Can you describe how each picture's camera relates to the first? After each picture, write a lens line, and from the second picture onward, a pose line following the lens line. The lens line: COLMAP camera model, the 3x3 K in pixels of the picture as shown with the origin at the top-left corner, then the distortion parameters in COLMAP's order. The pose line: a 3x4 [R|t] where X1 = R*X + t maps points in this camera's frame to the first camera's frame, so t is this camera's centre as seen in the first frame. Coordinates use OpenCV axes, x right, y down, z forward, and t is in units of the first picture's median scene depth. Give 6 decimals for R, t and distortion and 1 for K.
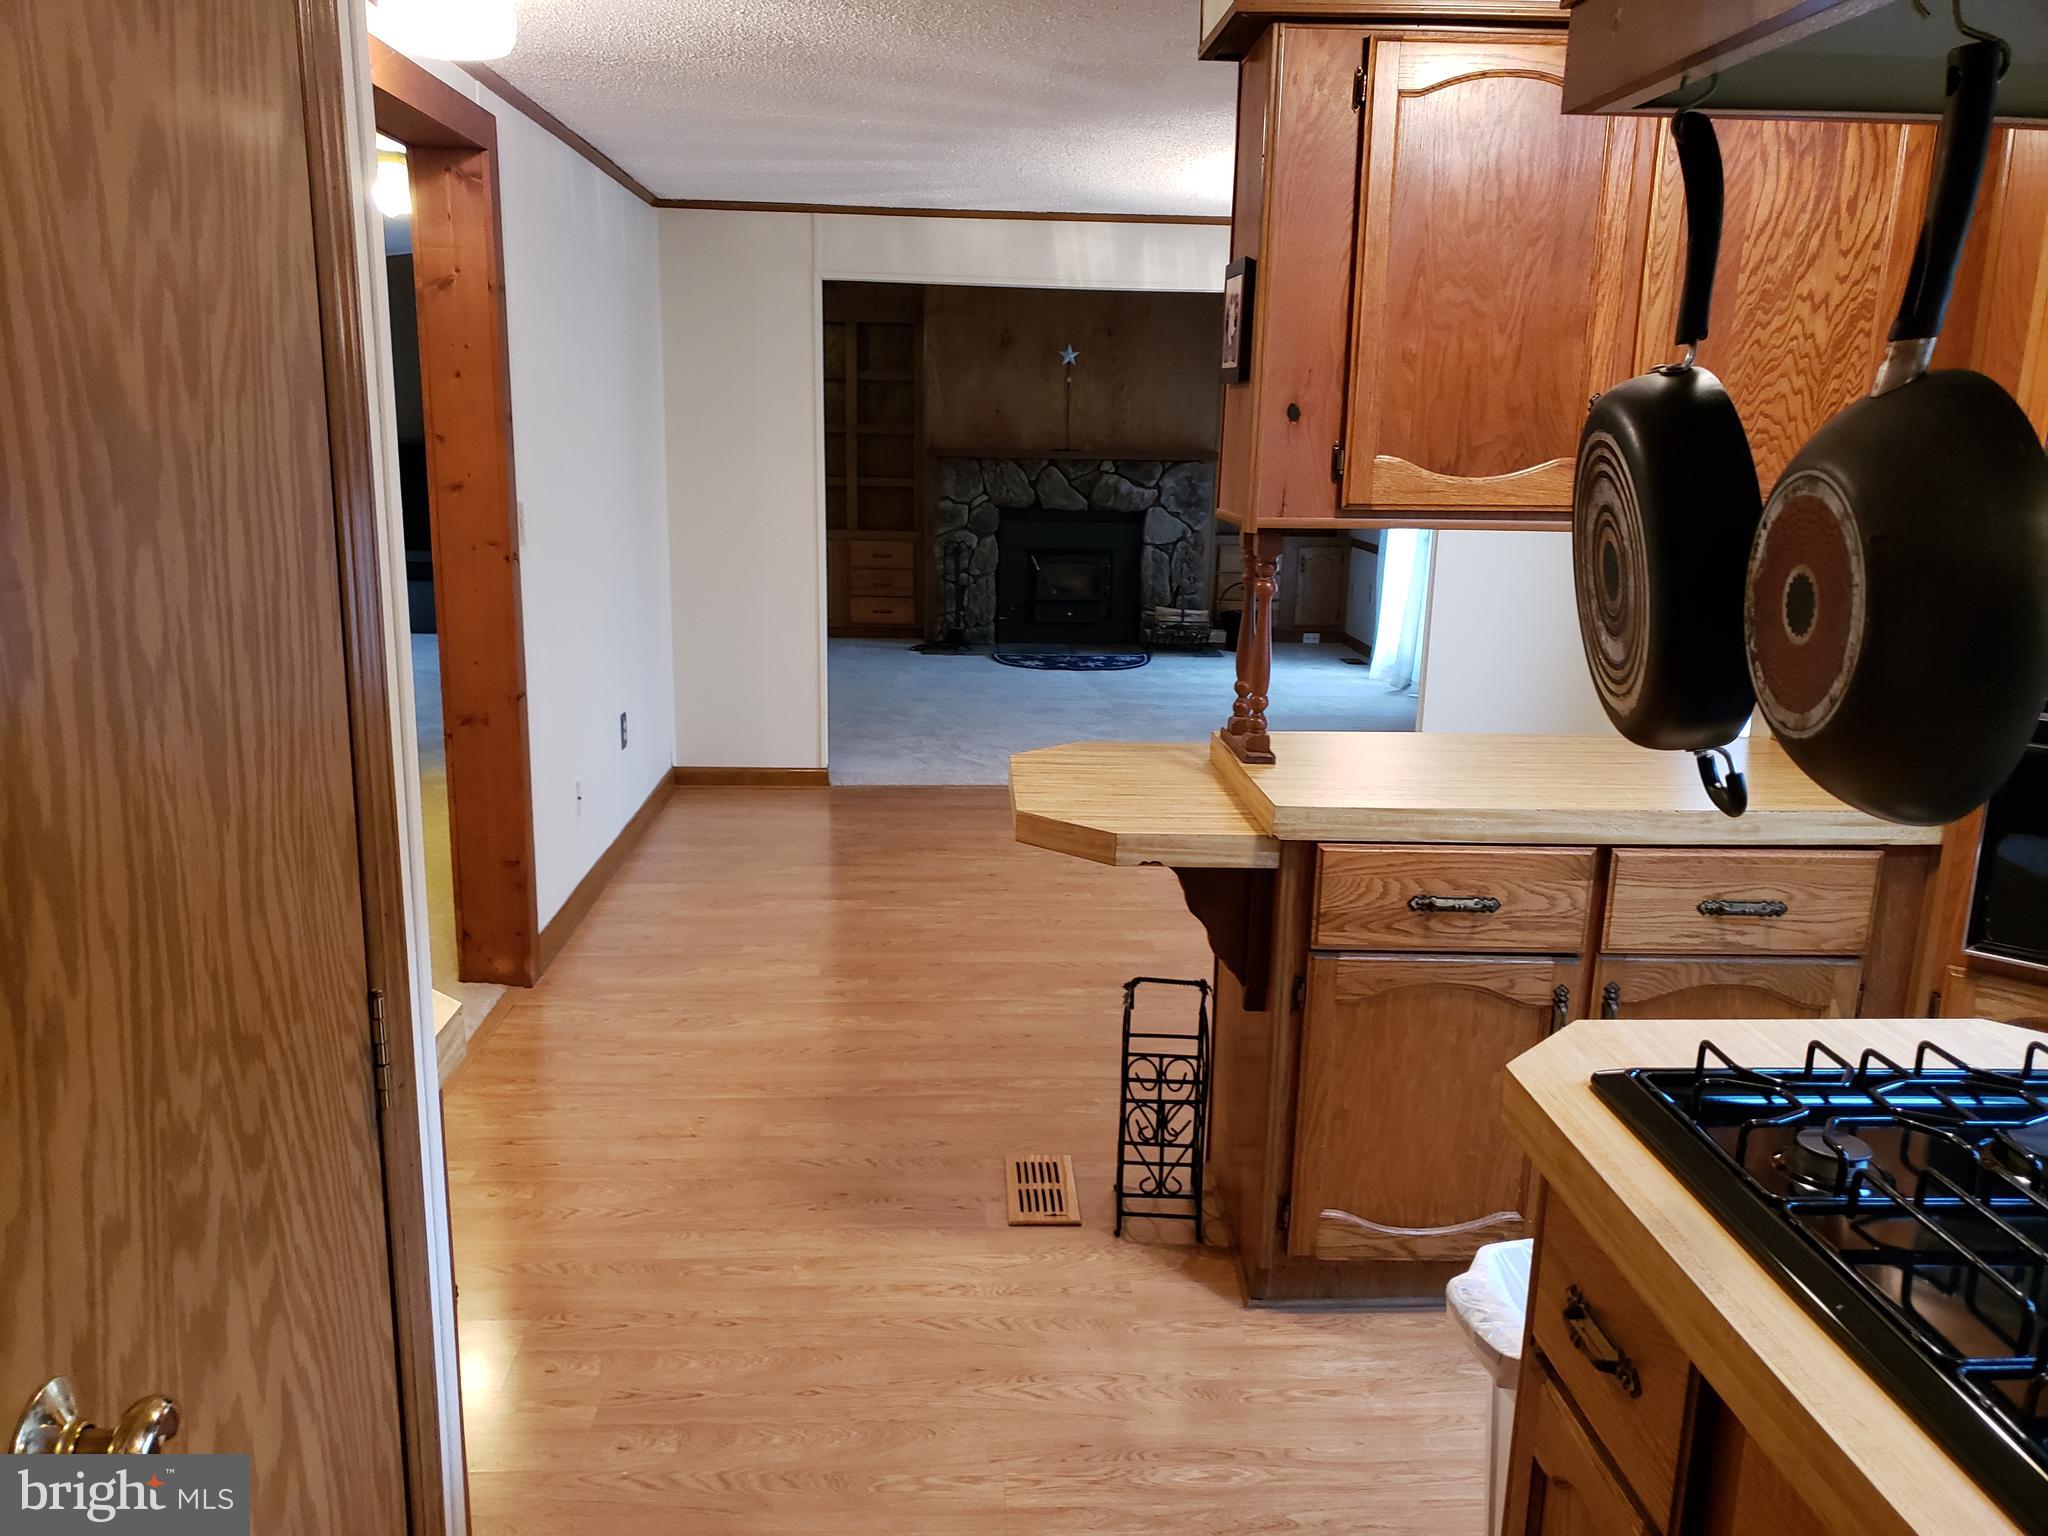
lens RADIAL K [[1547.5, 0, 1033.5], [0, 1547.5, 832.0], [0, 0, 1]] dist [0.065696, -0.196529]
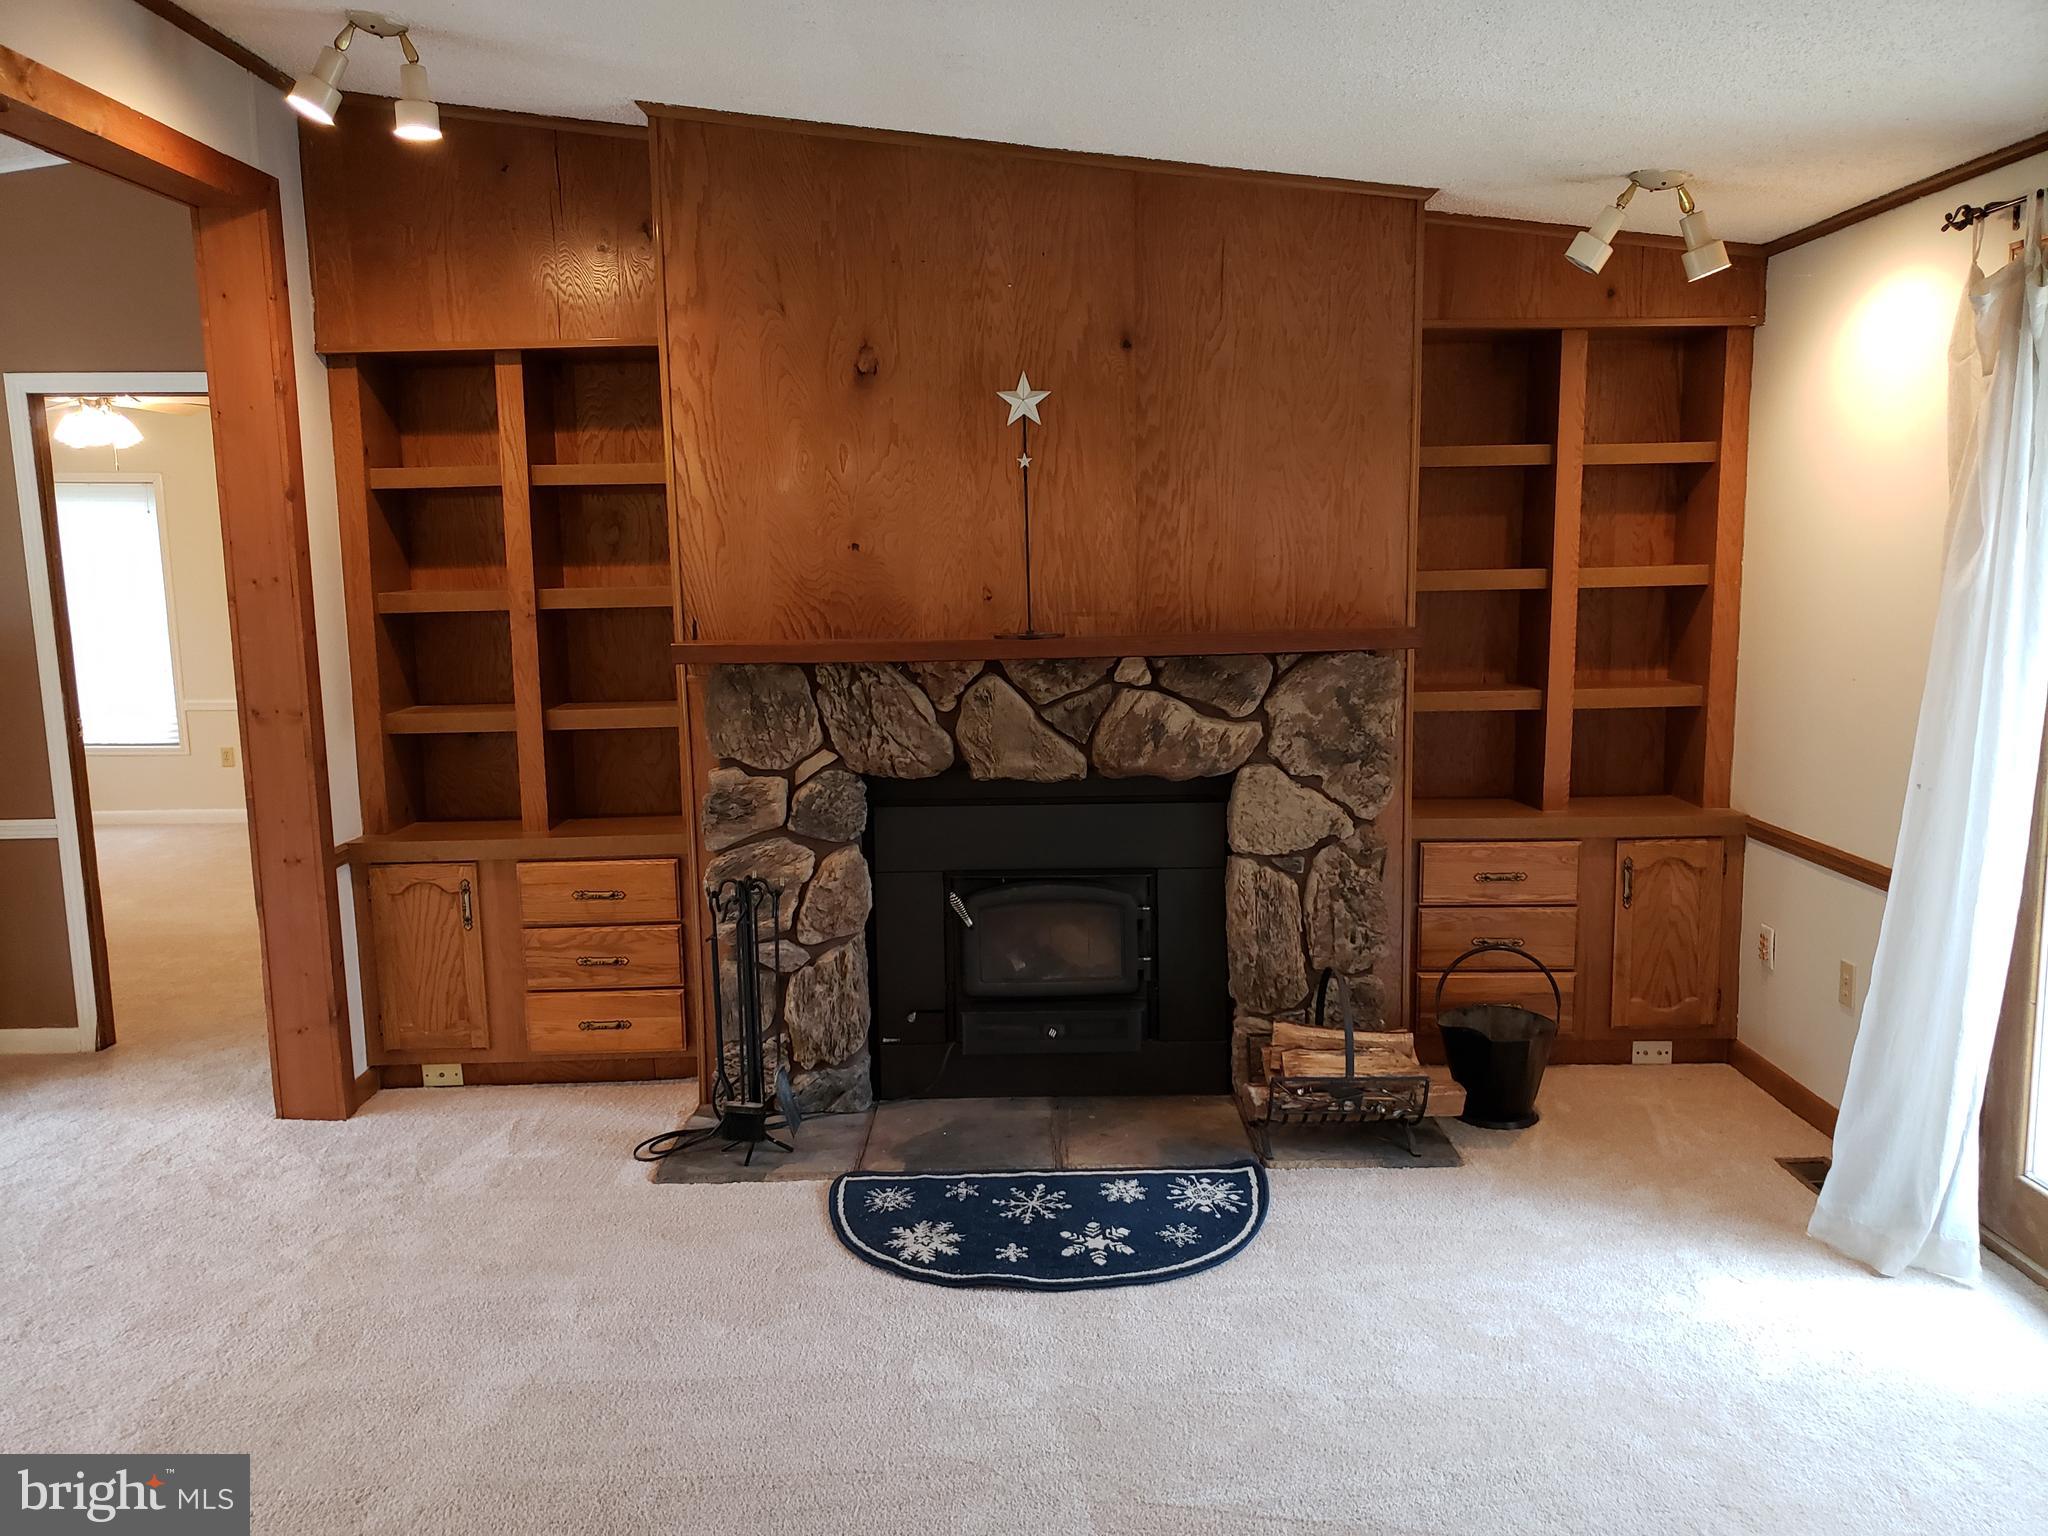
lens RADIAL K [[1568.8, 0, 1035.3], [0, 1568.8, 796.9], [0, 0, 1]] dist [0.066129, -0.060799]
pose [[0.997616, -0.028322, -0.062938, 0.047222], [0.021249, 0.993667, -0.110338, -0.159495], [0.065664, 0.108738, 0.991899, 0.602877]]
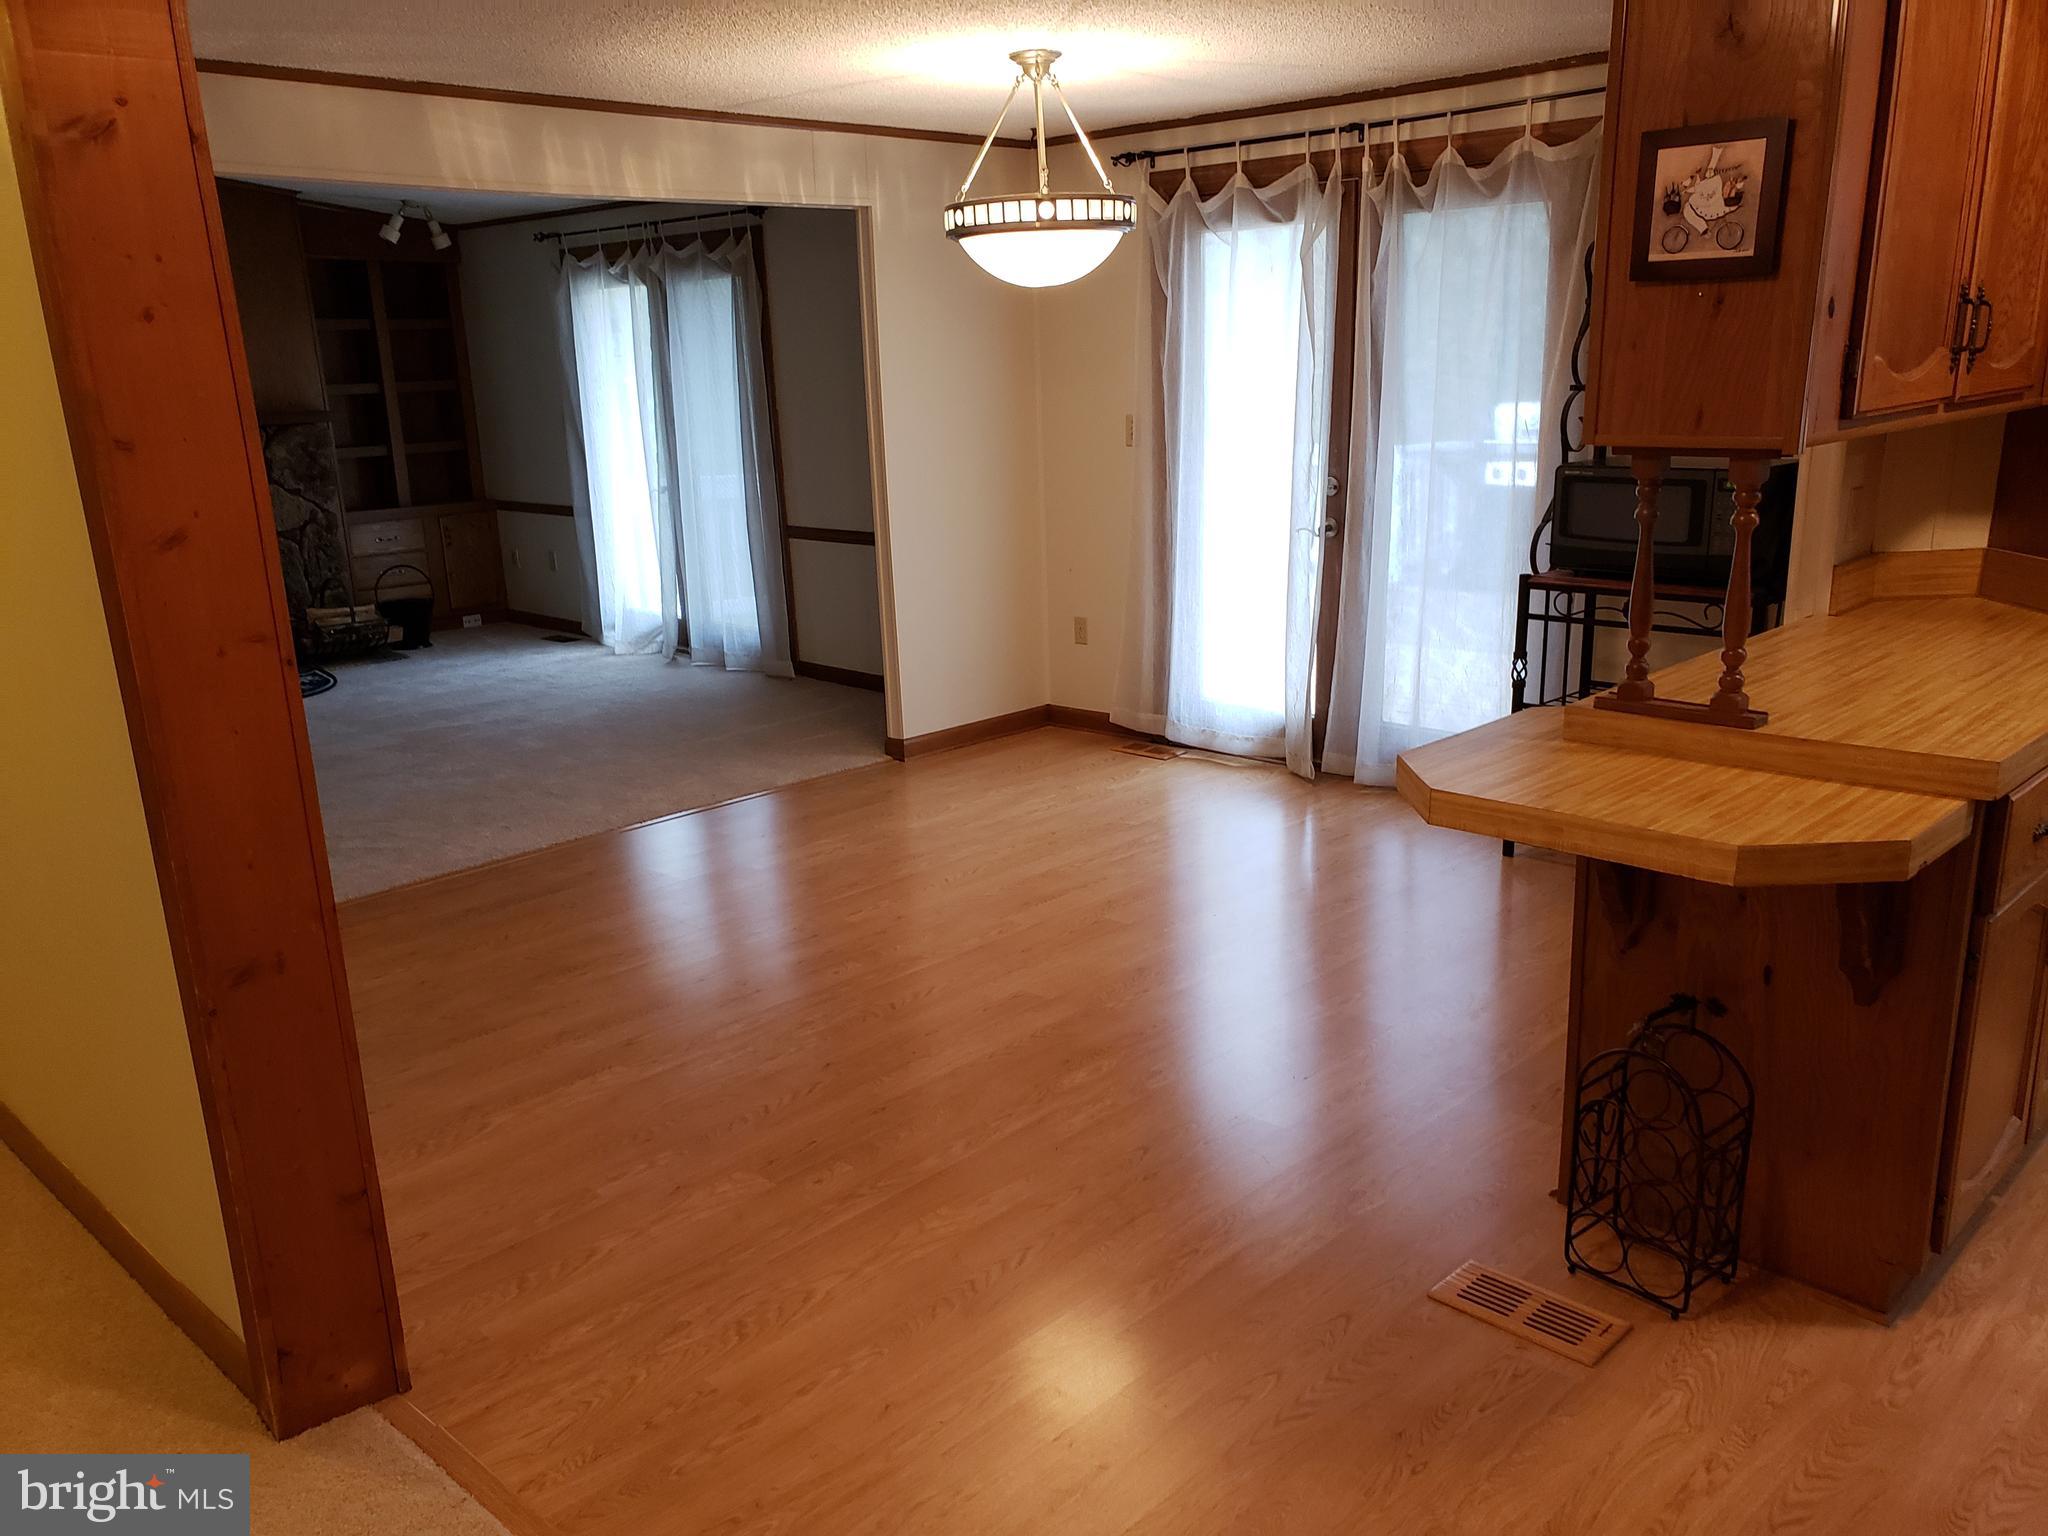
lens RADIAL K [[1580.4, 0, 1019.6], [0, 1580.4, 819.4], [0, 0, 1]] dist [0.002271, 0.007100]
pose [[0.734248, -0.235003, 0.636910, -0.191881], [0.219478, 0.969965, 0.104871, -0.046693], [-0.642425, 0.062786, 0.763772, 0.158820]]
